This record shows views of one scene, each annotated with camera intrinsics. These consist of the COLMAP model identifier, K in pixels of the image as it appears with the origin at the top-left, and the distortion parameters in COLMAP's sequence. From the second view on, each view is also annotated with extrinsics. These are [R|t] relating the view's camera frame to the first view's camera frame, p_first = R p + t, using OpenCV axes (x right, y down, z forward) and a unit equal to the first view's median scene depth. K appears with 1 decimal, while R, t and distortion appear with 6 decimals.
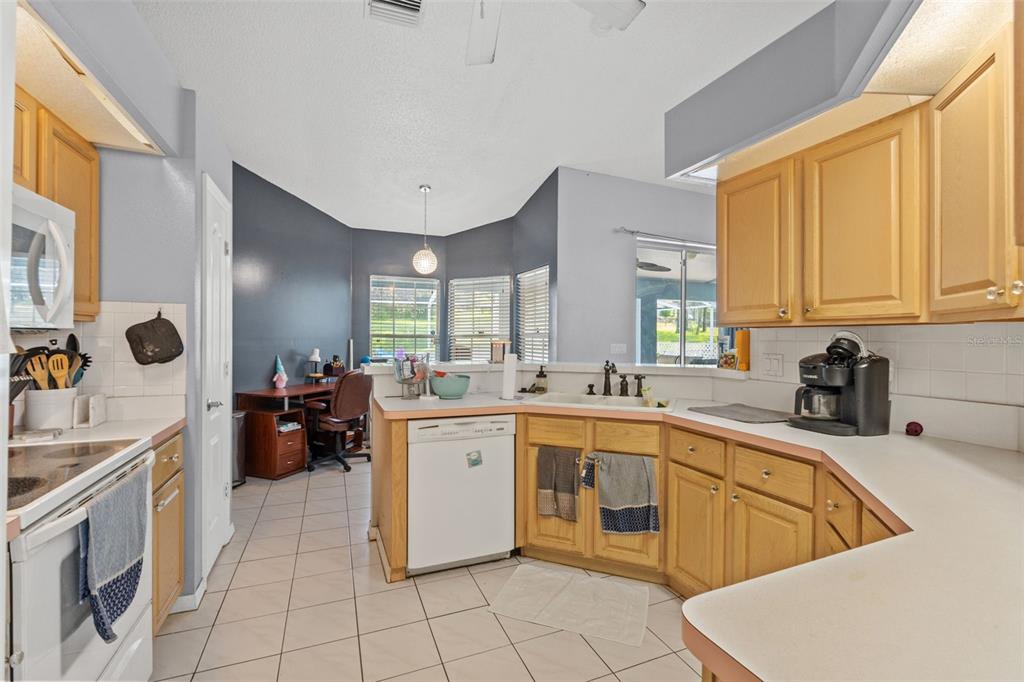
lens RADIAL K [[451.6, 0, 515.1], [0, 451.6, 339.1], [0, 0, 1]] dist [-0.002763, -0.000217]
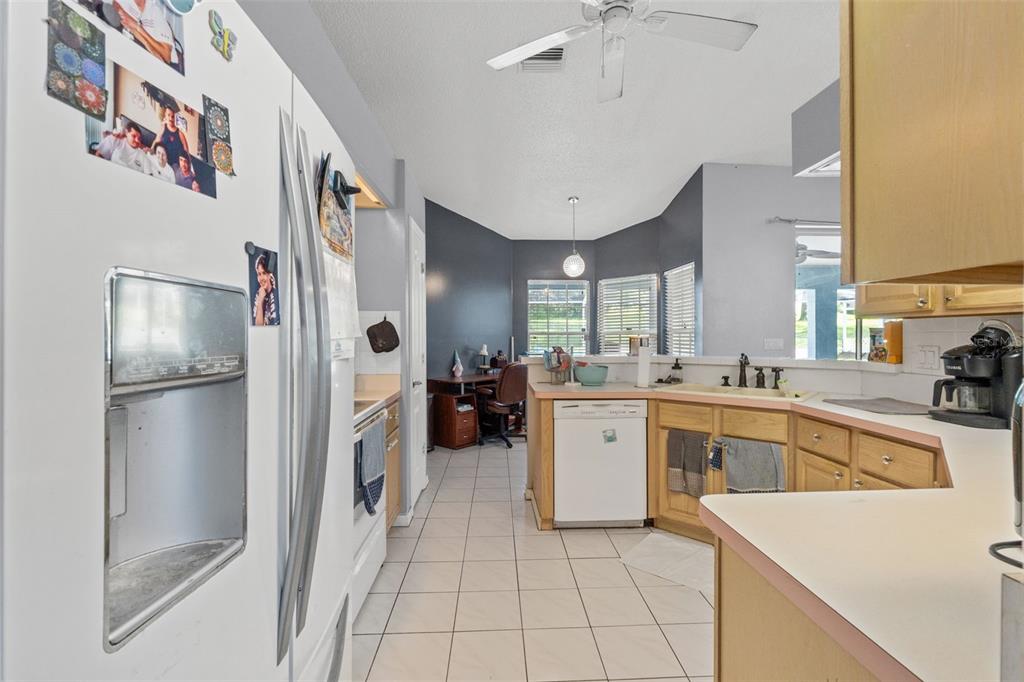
lens RADIAL K [[451.6, 0, 515.1], [0, 451.6, 339.1], [0, 0, 1]] dist [-0.002763, -0.000217]
pose [[0.940491, -0.006720, -0.339752, 0.074871], [0.008043, 0.999965, 0.002485, 0.008965], [0.339723, -0.005069, 0.940512, -0.173301]]
